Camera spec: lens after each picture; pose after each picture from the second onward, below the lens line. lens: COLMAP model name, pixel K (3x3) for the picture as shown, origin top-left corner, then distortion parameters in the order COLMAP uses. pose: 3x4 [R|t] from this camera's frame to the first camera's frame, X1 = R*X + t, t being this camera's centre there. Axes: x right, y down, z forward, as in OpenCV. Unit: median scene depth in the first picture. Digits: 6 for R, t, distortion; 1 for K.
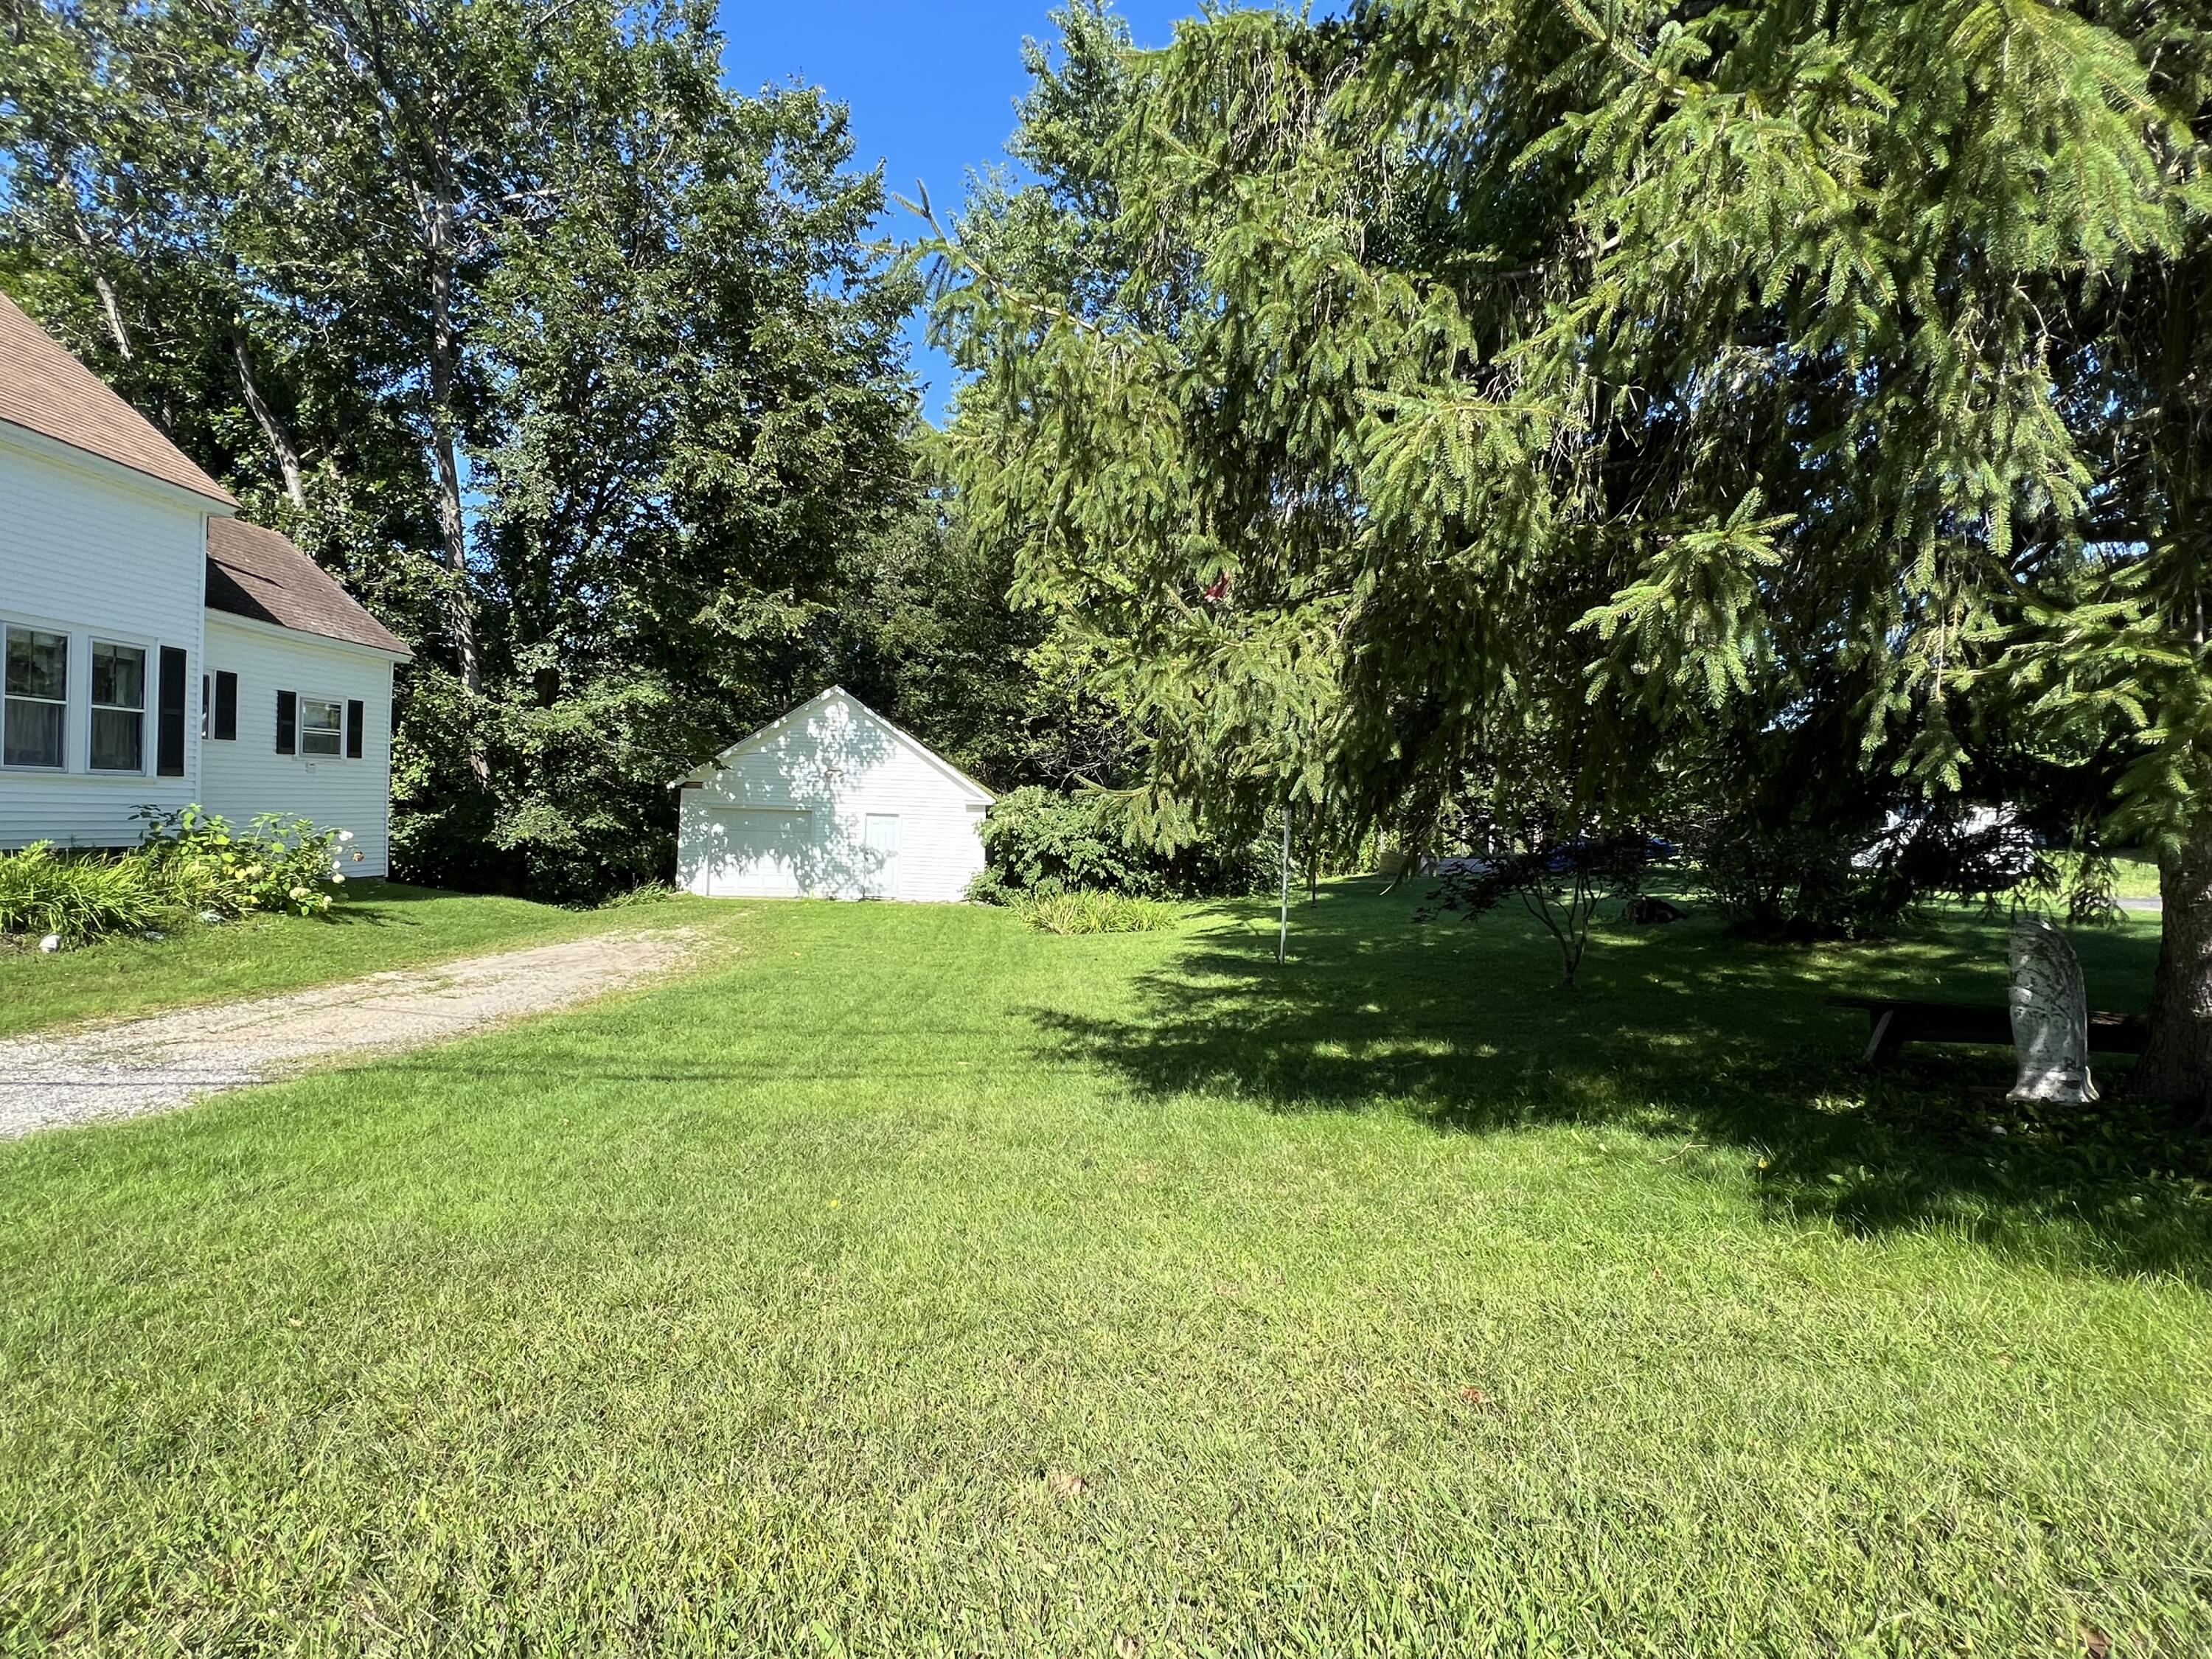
lens RADIAL K [[1093.4, 0, 1095.4], [0, 1093.4, 829.3], [0, 0, 1]] dist [-0.002077, -0.000662]
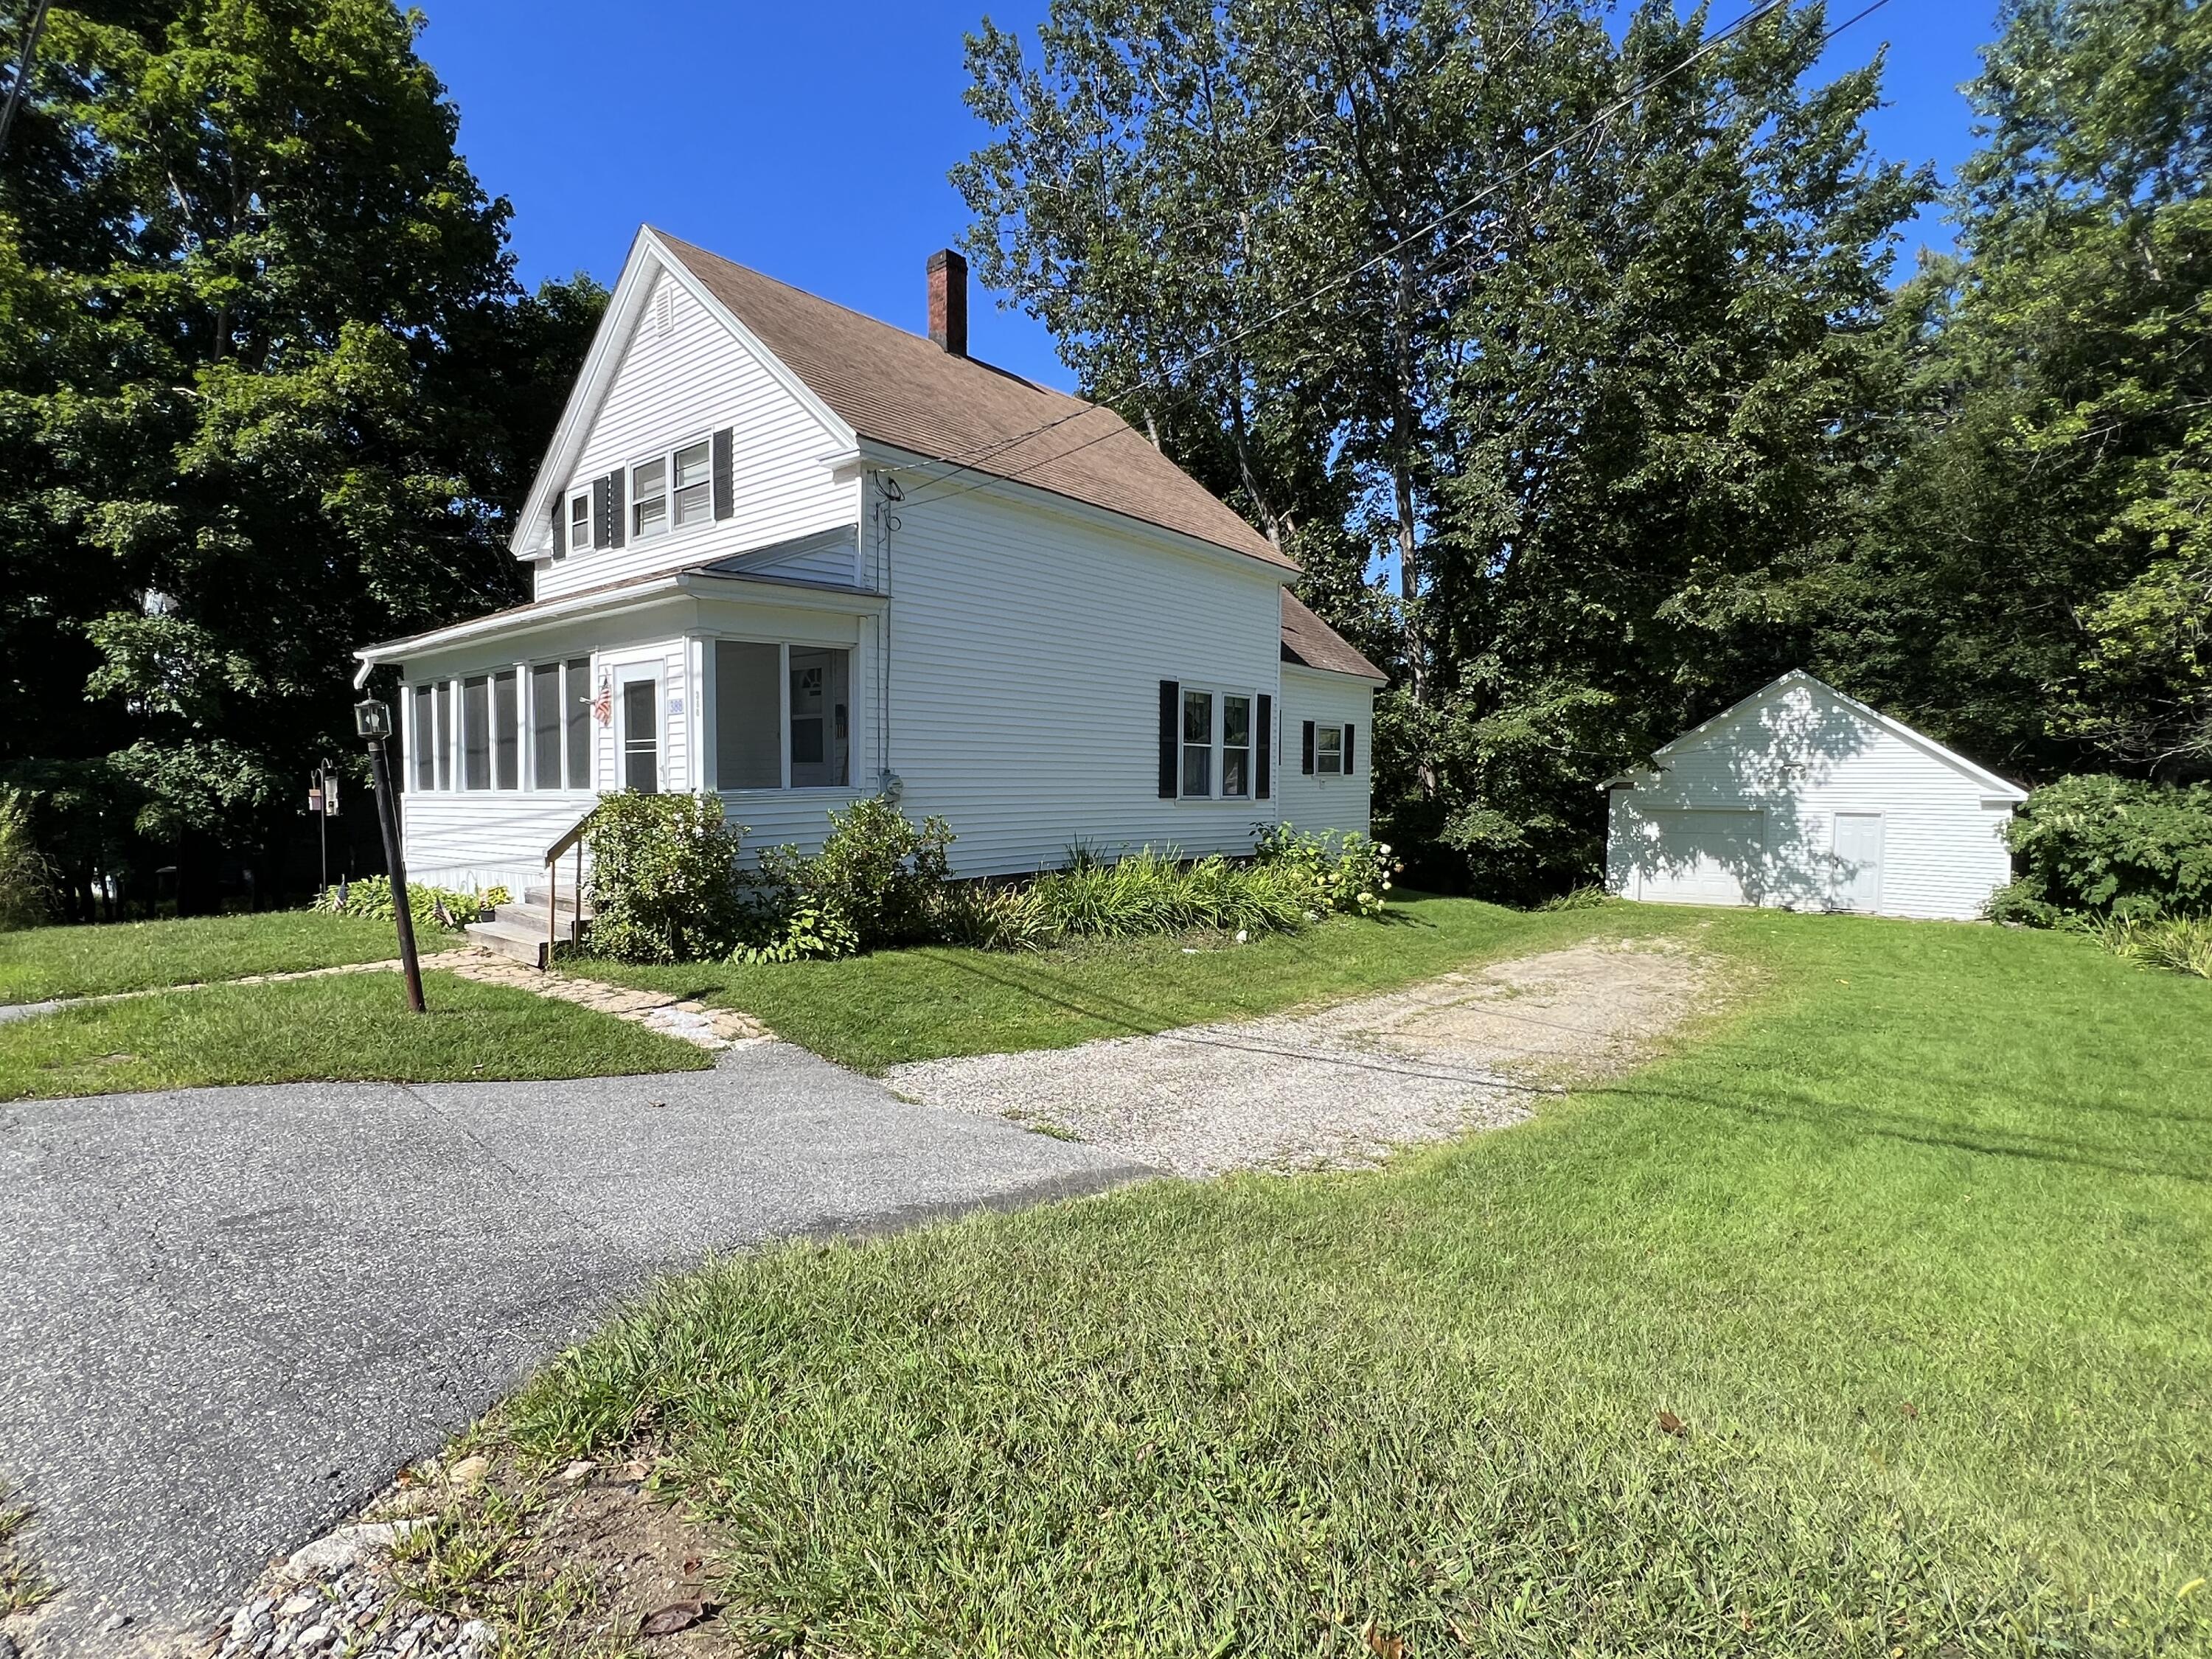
lens RADIAL K [[1093.4, 0, 1095.4], [0, 1093.4, 829.3], [0, 0, 1]] dist [-0.002077, -0.000662]
pose [[0.776354, -0.000517, -0.630297, -0.135431], [0.008889, 0.999909, 0.010129, -0.017810], [0.630234, -0.013467, 0.776288, -0.052252]]
